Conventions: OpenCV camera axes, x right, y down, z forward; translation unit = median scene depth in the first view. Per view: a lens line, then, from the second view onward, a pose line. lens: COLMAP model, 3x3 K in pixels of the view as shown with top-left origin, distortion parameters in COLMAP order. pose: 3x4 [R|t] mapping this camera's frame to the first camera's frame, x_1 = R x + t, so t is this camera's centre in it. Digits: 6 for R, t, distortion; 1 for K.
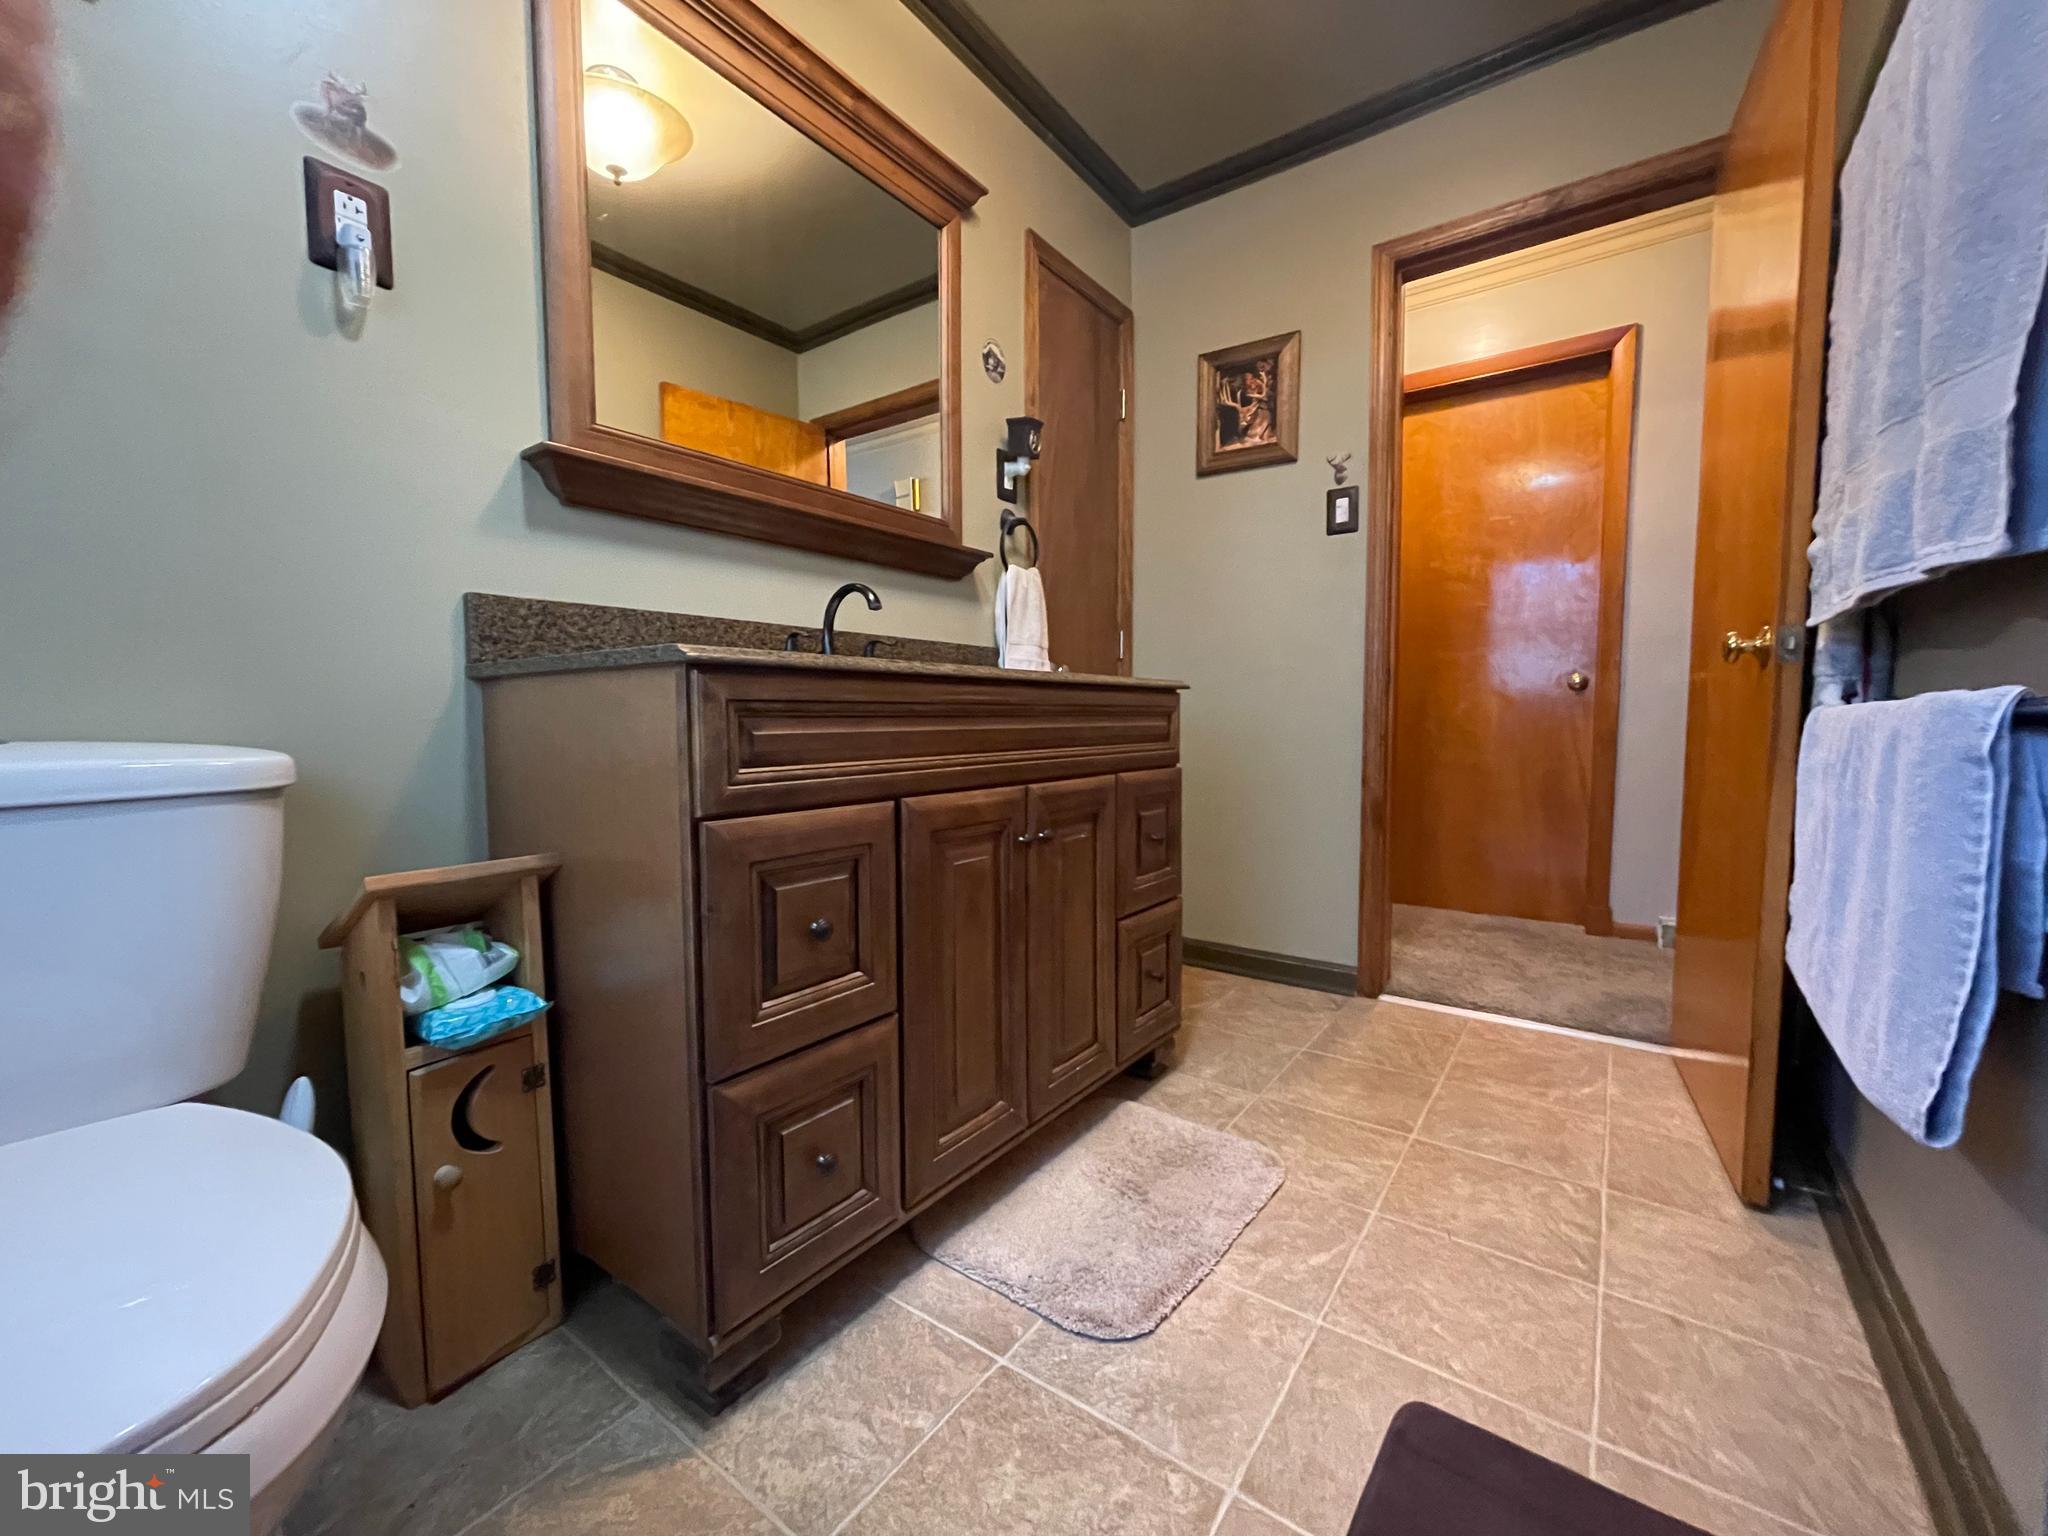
lens RADIAL K [[827.1, 0, 1008.1], [0, 827.1, 773.8], [0, 0, 1]] dist [0.003119, -0.002367]
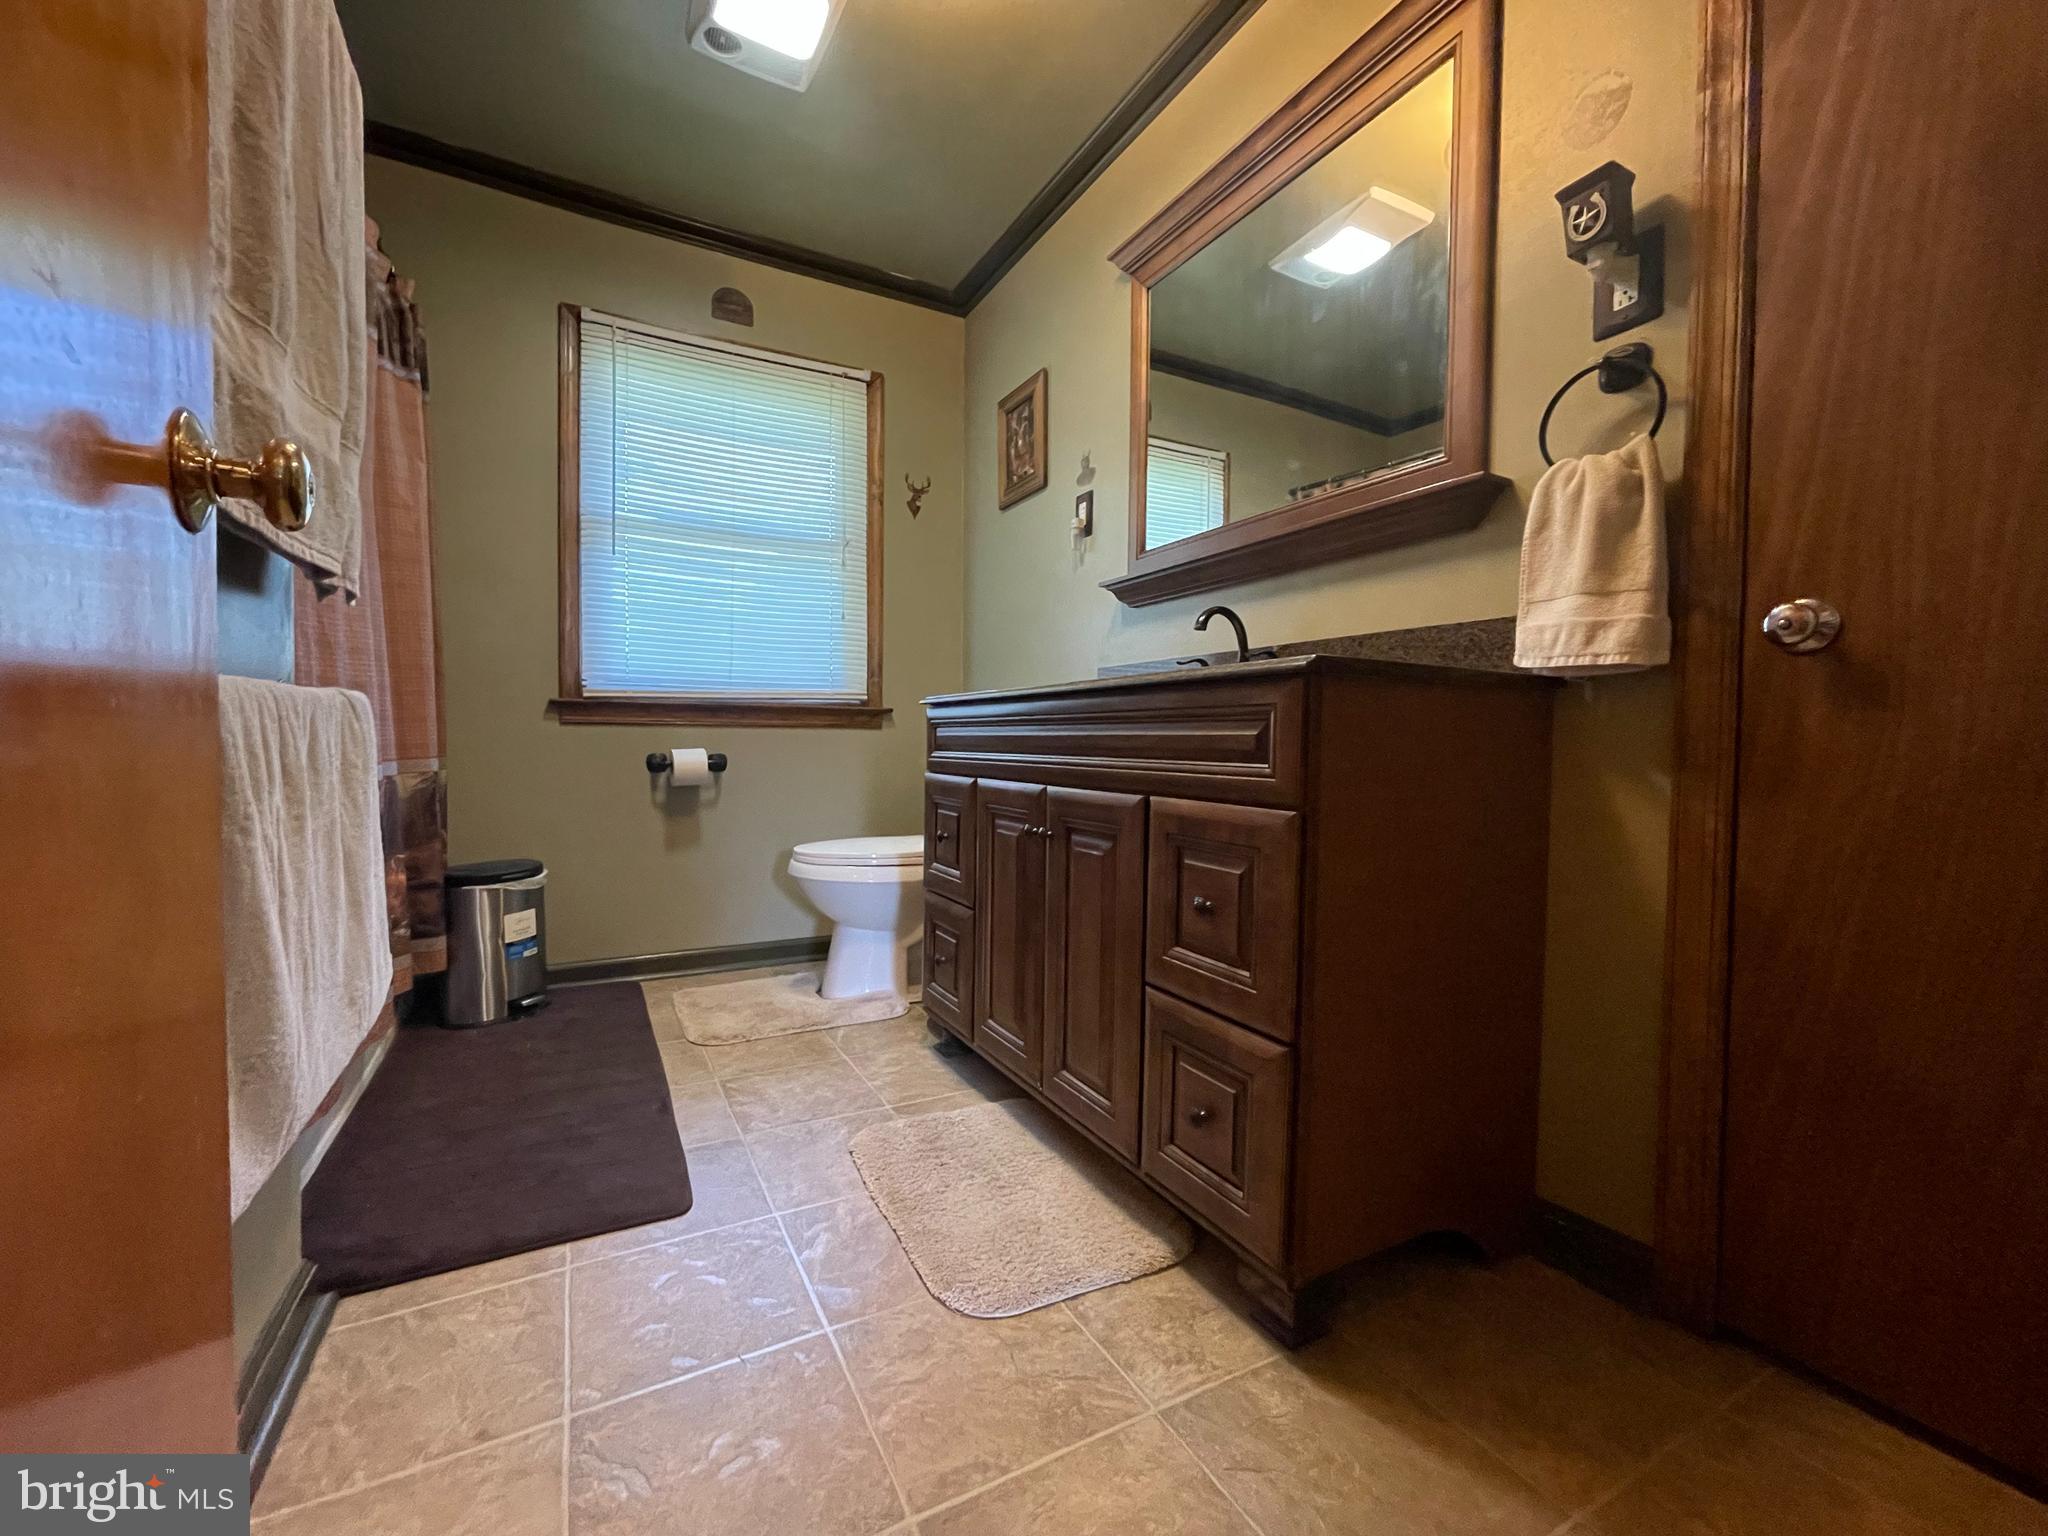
lens RADIAL K [[827.1, 0, 1011.5], [0, 827.1, 776.6], [0, 0, 1]] dist [0.003119, -0.002367]
pose [[-0.420309, 0.034060, -0.906741, 1.077977], [-0.077279, 0.994321, 0.073172, -0.077713], [0.904084, 0.100827, -0.415290, 1.440299]]
